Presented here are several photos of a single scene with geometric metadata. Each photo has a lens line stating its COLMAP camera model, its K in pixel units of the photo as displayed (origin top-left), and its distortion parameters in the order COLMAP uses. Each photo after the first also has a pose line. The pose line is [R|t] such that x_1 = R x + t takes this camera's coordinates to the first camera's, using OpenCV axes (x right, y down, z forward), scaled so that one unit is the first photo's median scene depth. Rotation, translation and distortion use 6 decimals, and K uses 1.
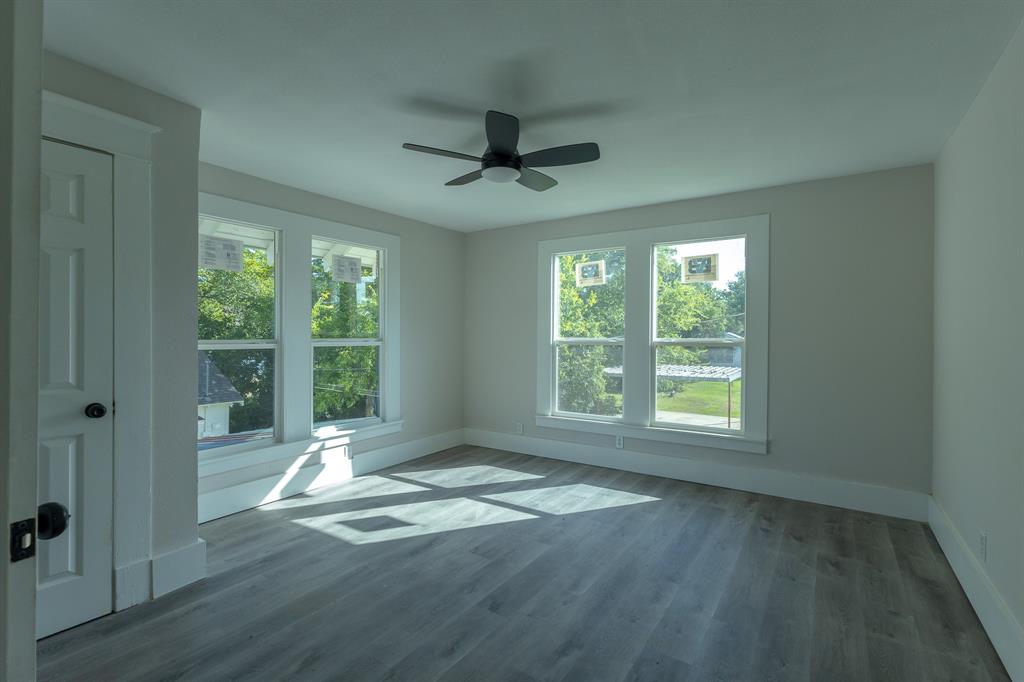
lens RADIAL K [[472.3, 0, 515.4], [0, 472.3, 344.4], [0, 0, 1]] dist [0.004275, 0.000040]
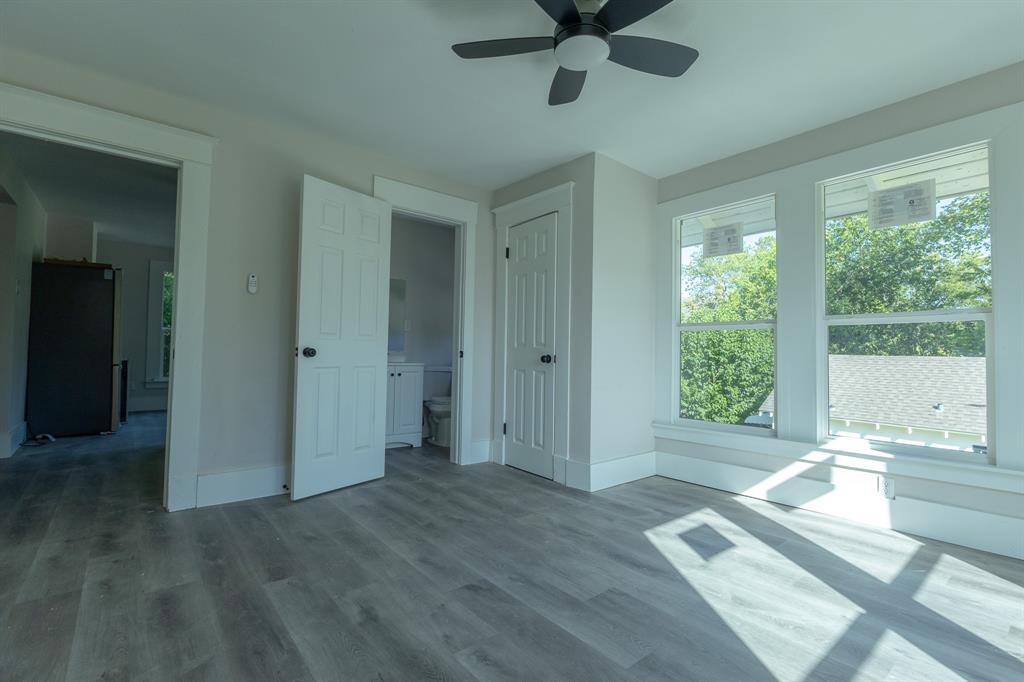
lens RADIAL K [[472.3, 0, 517.9], [0, 472.3, 344.0], [0, 0, 1]] dist [0.004275, 0.000040]
pose [[-0.286811, -0.026157, -0.957630, 0.517658], [-0.030597, 0.999367, -0.018133, 0.073927], [0.957499, 0.024100, -0.287429, 0.866642]]
